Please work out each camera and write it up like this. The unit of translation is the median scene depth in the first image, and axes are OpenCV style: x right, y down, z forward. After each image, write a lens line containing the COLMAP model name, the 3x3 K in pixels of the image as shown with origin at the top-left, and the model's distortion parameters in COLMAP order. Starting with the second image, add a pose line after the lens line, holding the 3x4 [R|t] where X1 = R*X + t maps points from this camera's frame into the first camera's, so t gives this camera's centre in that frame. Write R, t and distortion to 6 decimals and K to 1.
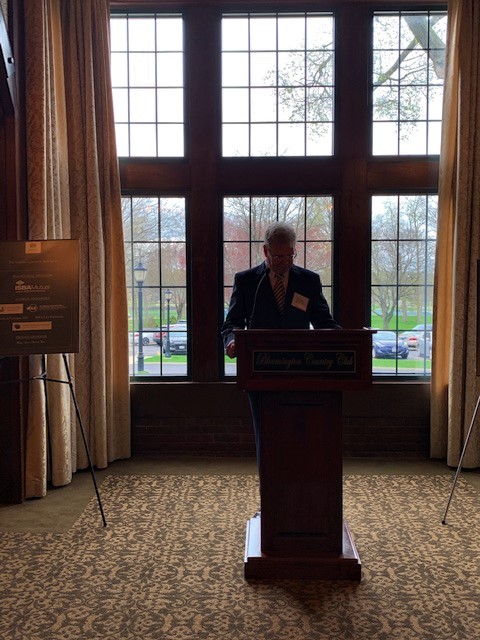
lens RADIAL K [[633.8, 0, 228.4], [0, 633.8, 306.2], [0, 0, 1]] dist [0.056602, -0.096595]
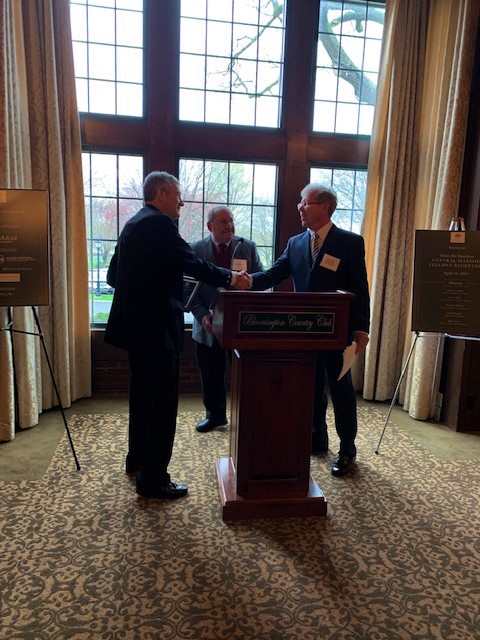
lens RADIAL K [[490.0, 0, 241.0], [0, 490.0, 314.6], [0, 0, 1]] dist [0.004215, -0.002560]
pose [[0.980328, 0.011079, 0.197064, -0.089378], [-0.034569, 0.992628, 0.116163, -0.013030], [-0.194324, -0.120690, 0.973484, 0.182232]]
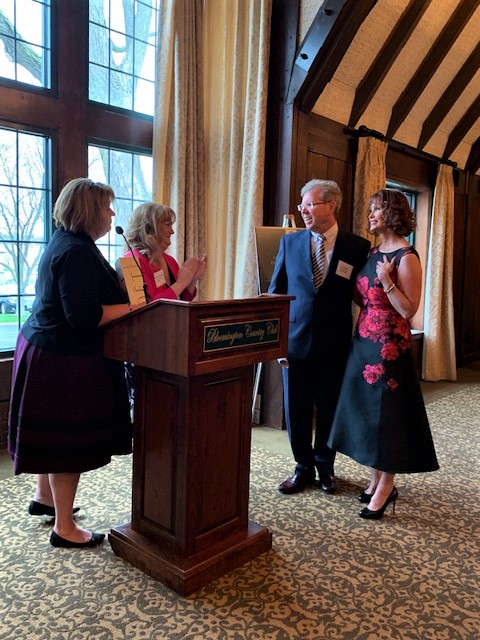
lens RADIAL K [[601.2, 0, 239.9], [0, 601.2, 276.9], [0, 0, 1]] dist [0.007302, 0.009163]
pose [[0.623092, -0.017210, 0.781959, -0.433062], [-0.013714, 0.999364, 0.032923, -0.017859], [-0.782028, -0.031237, 0.622460, 0.368854]]
